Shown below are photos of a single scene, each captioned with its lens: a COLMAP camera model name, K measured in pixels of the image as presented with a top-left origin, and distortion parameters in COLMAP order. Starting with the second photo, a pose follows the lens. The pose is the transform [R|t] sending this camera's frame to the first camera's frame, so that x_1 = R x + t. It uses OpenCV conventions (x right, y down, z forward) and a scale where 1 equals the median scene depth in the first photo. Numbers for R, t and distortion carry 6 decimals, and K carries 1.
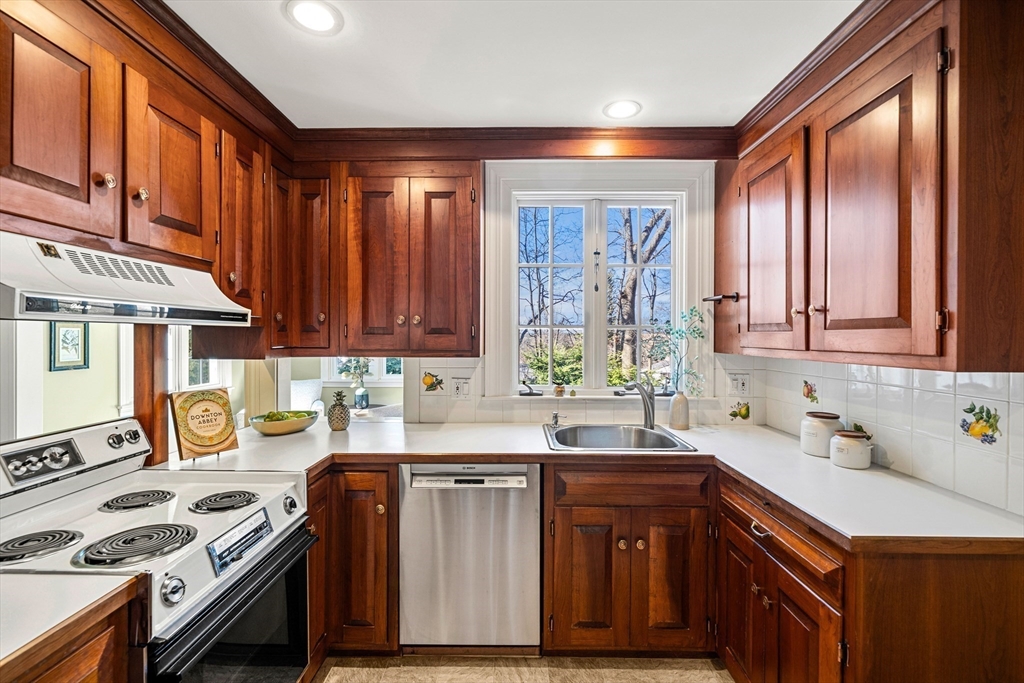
lens RADIAL K [[452.5, 0, 514.0], [0, 452.5, 339.0], [0, 0, 1]] dist [0.004972, 0.001317]
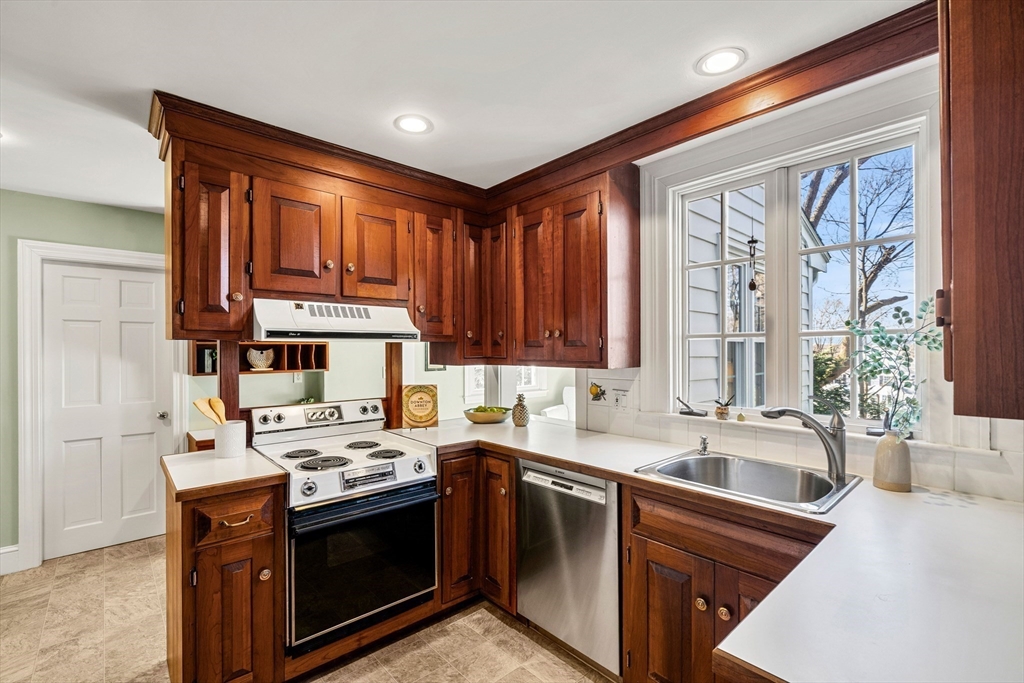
lens RADIAL K [[452.5, 0, 508.8], [0, 452.5, 350.6], [0, 0, 1]] dist [0.004972, 0.001317]
pose [[0.669833, -0.004136, -0.742500, 0.600639], [-0.000250, 0.999983, -0.005796, 0.006934], [0.742511, 0.004068, 0.669821, 0.200001]]
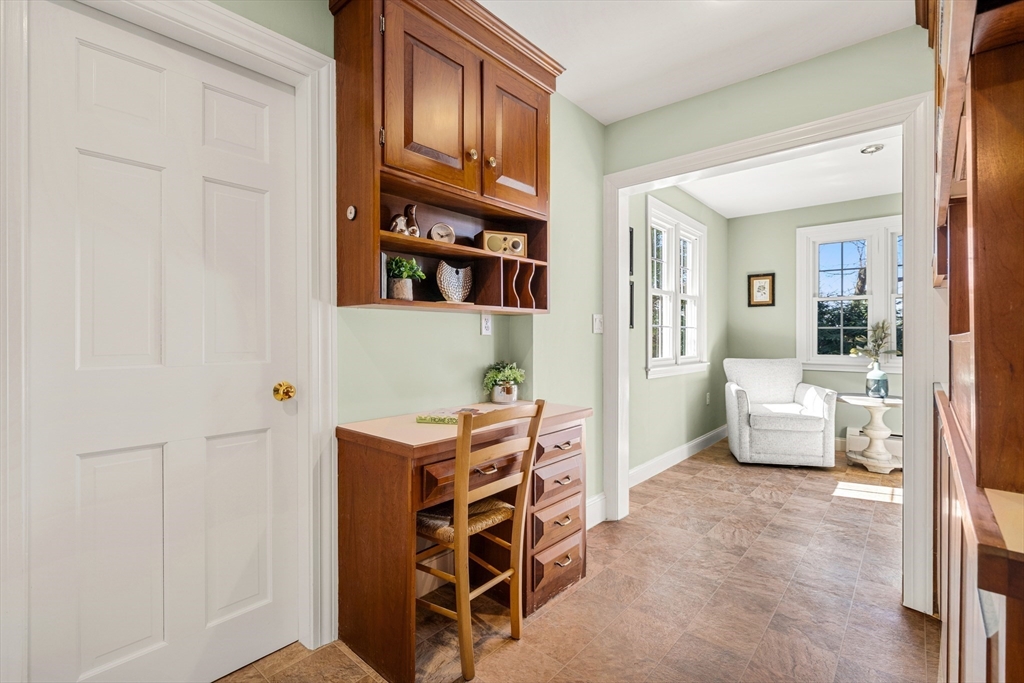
lens RADIAL K [[463.9, 0, 504.5], [0, 463.9, 336.6], [0, 0, 1]] dist [-0.002216, 0.000426]
pose [[0.760553, 0.000506, -0.649276, -0.809202], [-0.005967, 0.999963, -0.006210, 0.155769], [0.649248, 0.008598, 0.760528, -0.001998]]
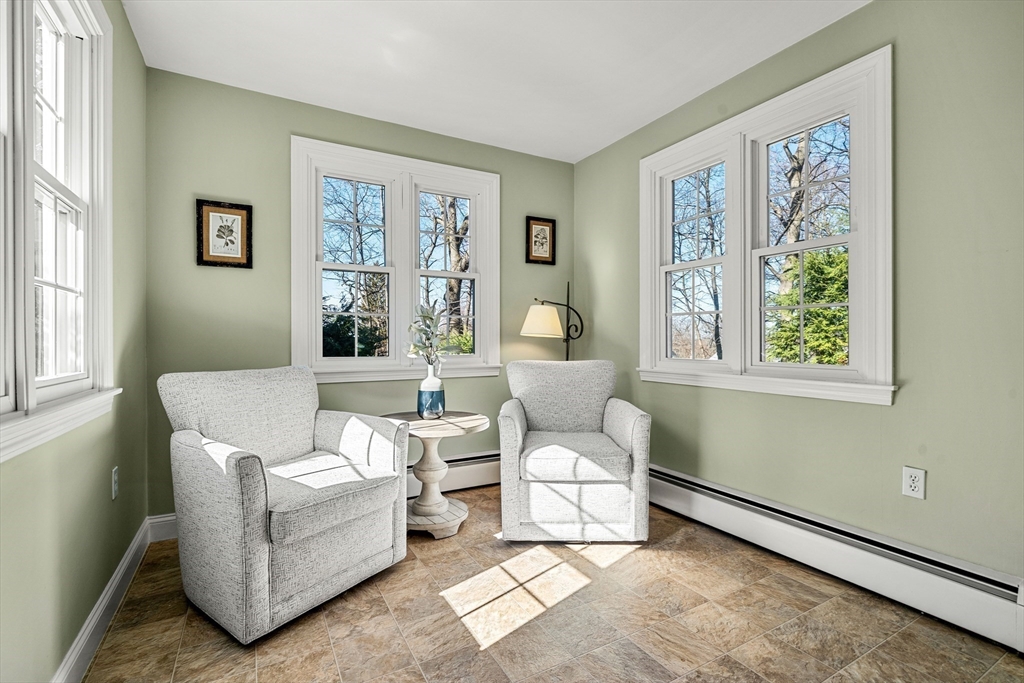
lens RADIAL K [[463.9, 0, 509.1], [0, 463.9, 339.2], [0, 0, 1]] dist [-0.002216, 0.000426]
pose [[0.865153, -0.003338, 0.501497, -1.367939], [0.008502, 0.999932, -0.008010, 0.186630], [-0.501436, 0.011194, 0.865122, 1.366594]]
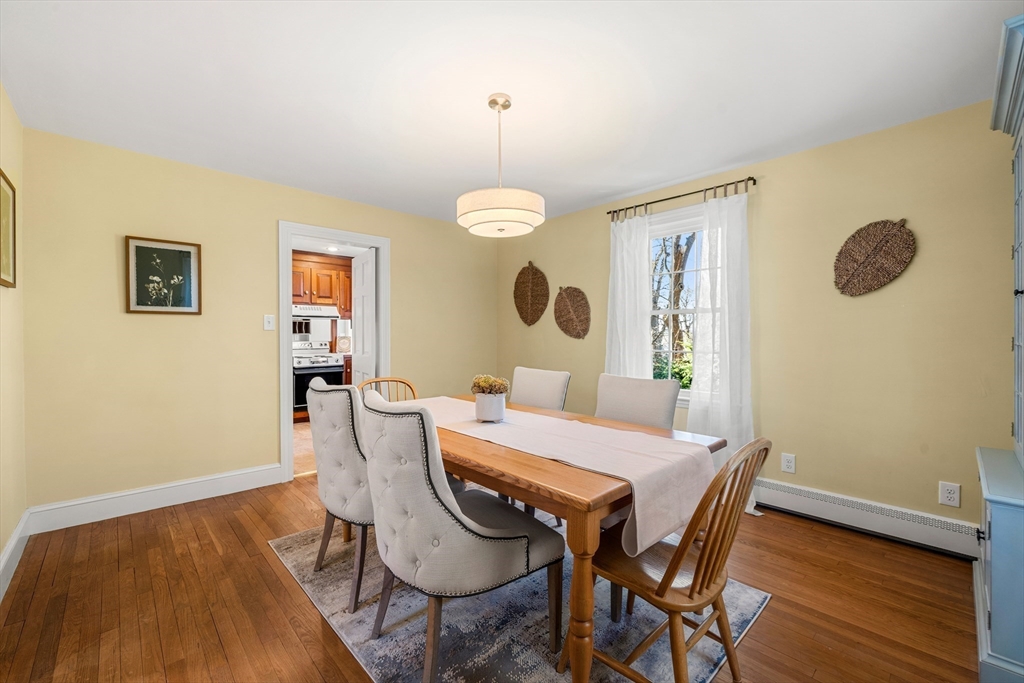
lens RADIAL K [[422.5, 0, 516.2], [0, 422.5, 339.2], [0, 0, 1]] dist [0.000130, -0.000036]
pose [[0.700675, 0.007037, -0.713446, 2.801611], [-0.002053, 0.999967, 0.007847, 0.103790], [0.713478, -0.004034, 0.700666, -0.466046]]
